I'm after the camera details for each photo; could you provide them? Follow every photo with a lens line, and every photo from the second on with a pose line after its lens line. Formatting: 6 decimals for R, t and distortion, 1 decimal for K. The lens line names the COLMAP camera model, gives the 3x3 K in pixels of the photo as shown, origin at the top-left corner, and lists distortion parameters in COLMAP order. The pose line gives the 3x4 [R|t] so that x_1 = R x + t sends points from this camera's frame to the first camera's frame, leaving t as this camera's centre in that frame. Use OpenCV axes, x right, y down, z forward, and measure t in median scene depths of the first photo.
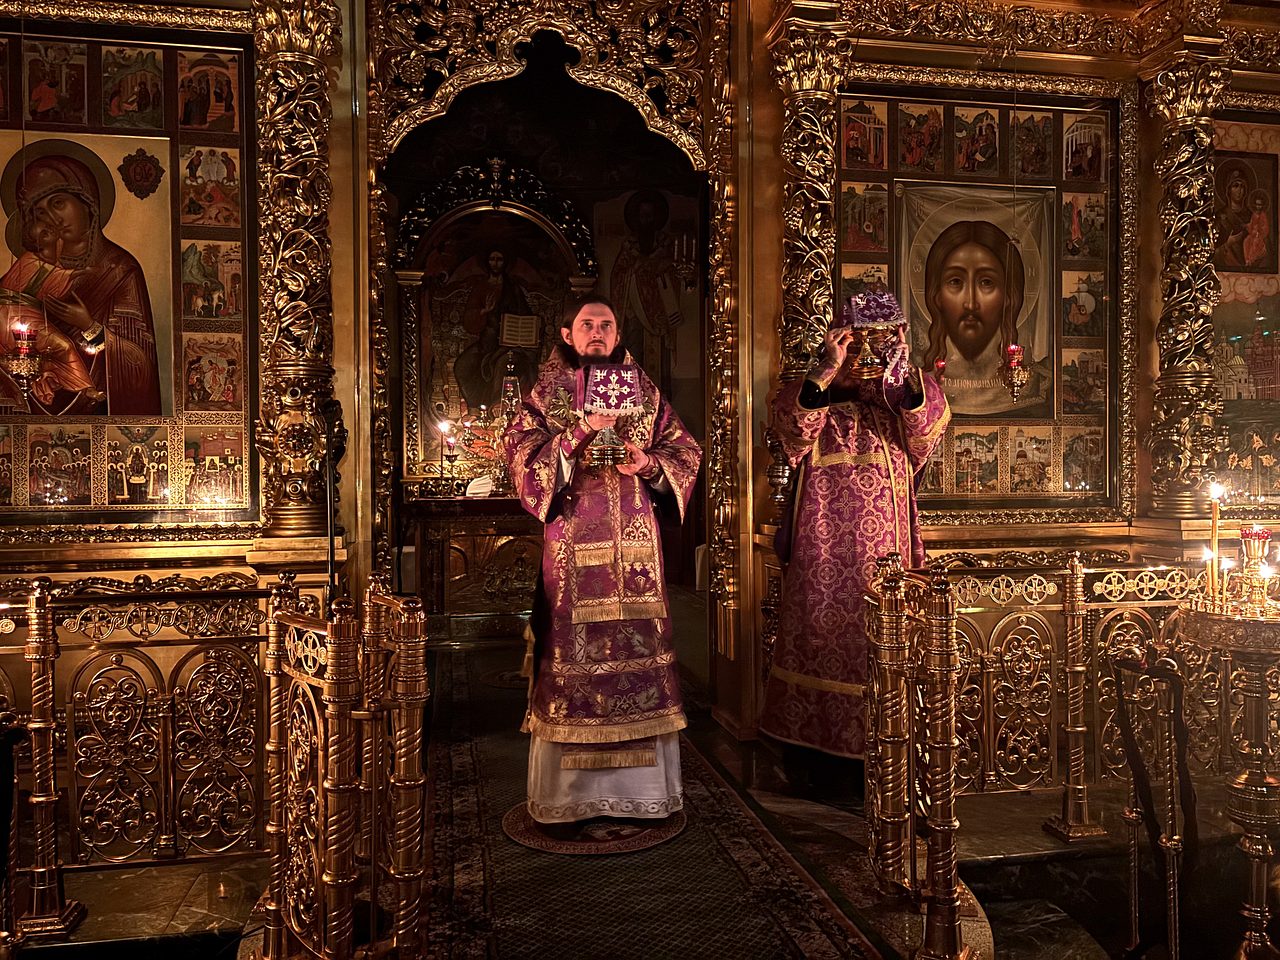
lens RADIAL K [[969.8, 0, 640.8], [0, 969.8, 477.8], [0, 0, 1]] dist [0.028317, -0.015804]
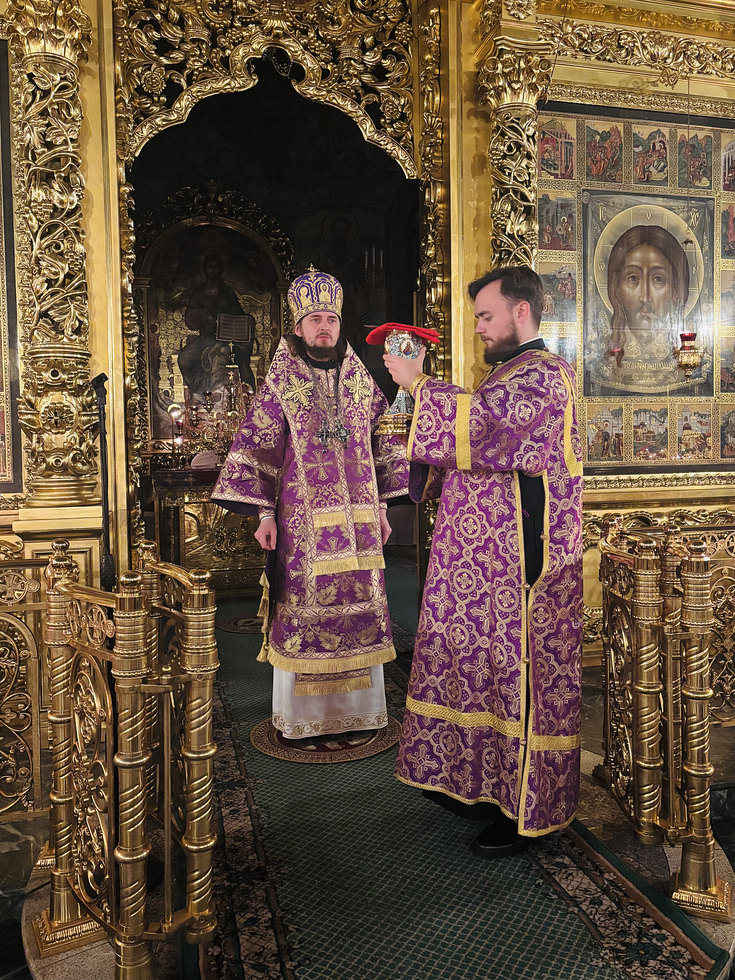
lens RADIAL K [[742.5, 0, 367.4], [0, 742.5, 492.5], [0, 0, 1]] dist [0.028317, -0.015804]
pose [[0.998128, -0.009865, 0.060367, -0.048868], [0.006548, 0.998470, 0.054900, 0.002914], [-0.060816, -0.054402, 0.996665, 0.114546]]
